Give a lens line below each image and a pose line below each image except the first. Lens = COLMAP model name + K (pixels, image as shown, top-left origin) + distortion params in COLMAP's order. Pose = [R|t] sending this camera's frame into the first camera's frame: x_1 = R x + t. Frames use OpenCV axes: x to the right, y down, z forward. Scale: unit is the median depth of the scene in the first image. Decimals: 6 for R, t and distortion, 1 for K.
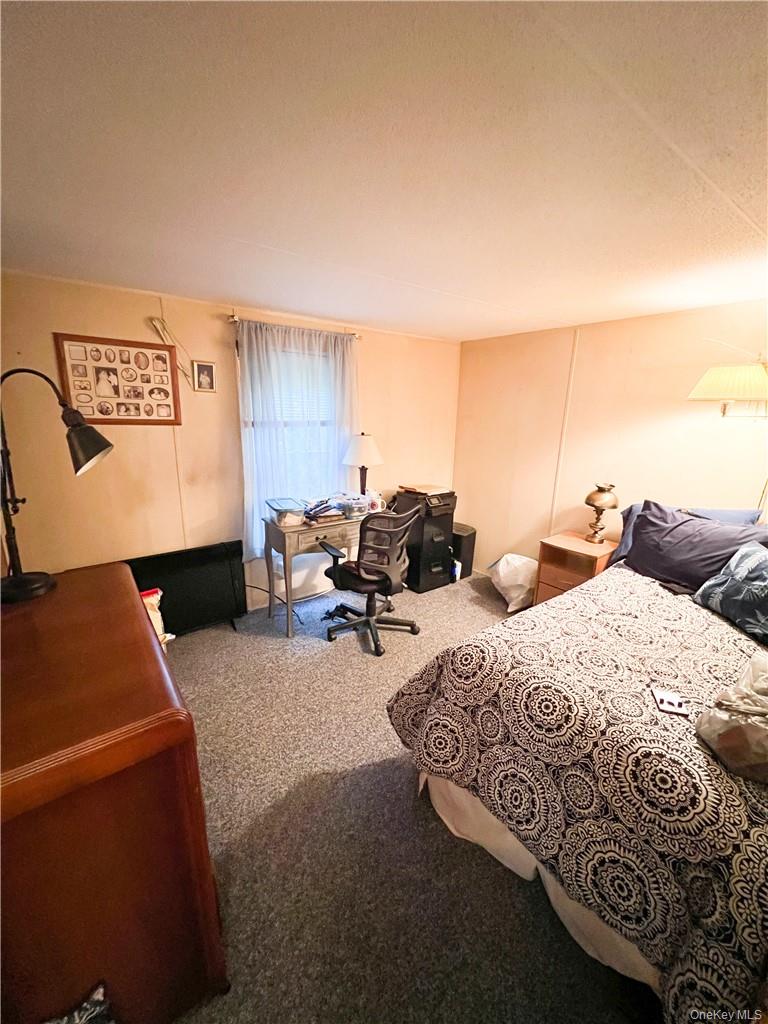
lens RADIAL K [[411.5, 0, 386.8], [0, 411.5, 511.3], [0, 0, 1]] dist [0.000933, -0.000412]
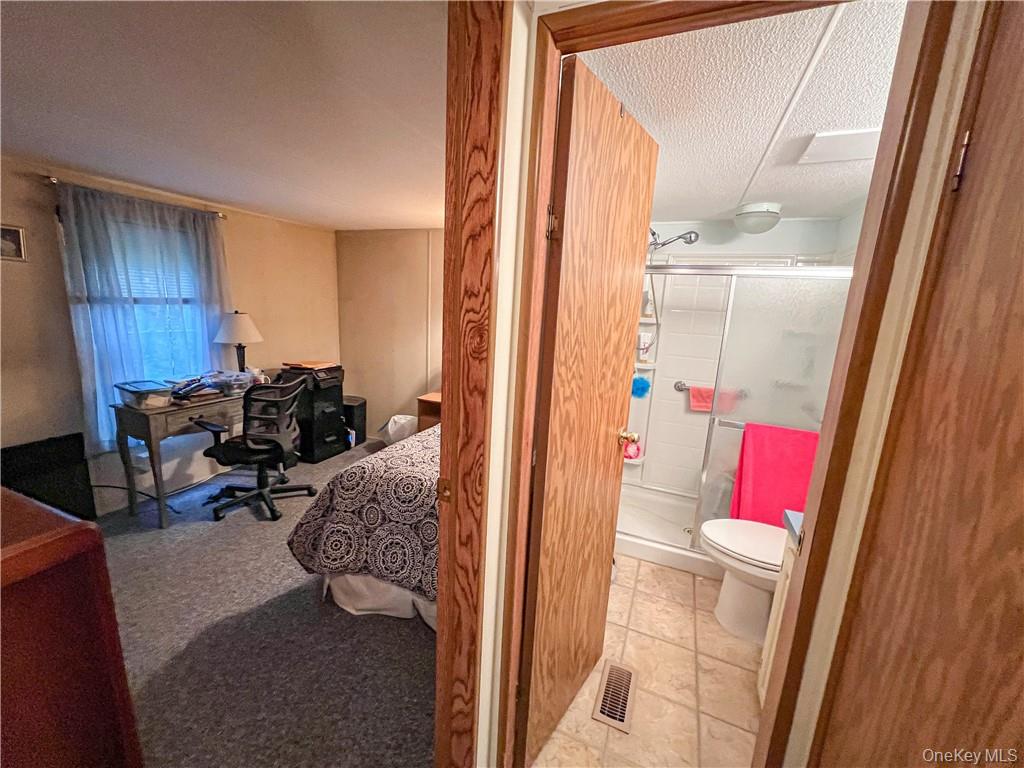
lens RADIAL K [[411.5, 0, 510.7], [0, 411.5, 383.0], [0, 0, 1]] dist [0.000933, -0.000412]
pose [[0.860349, -0.083926, 0.502748, -0.002492], [0.100795, 0.994887, -0.006408, 0.064153], [-0.499639, 0.056188, 0.864409, -0.213227]]
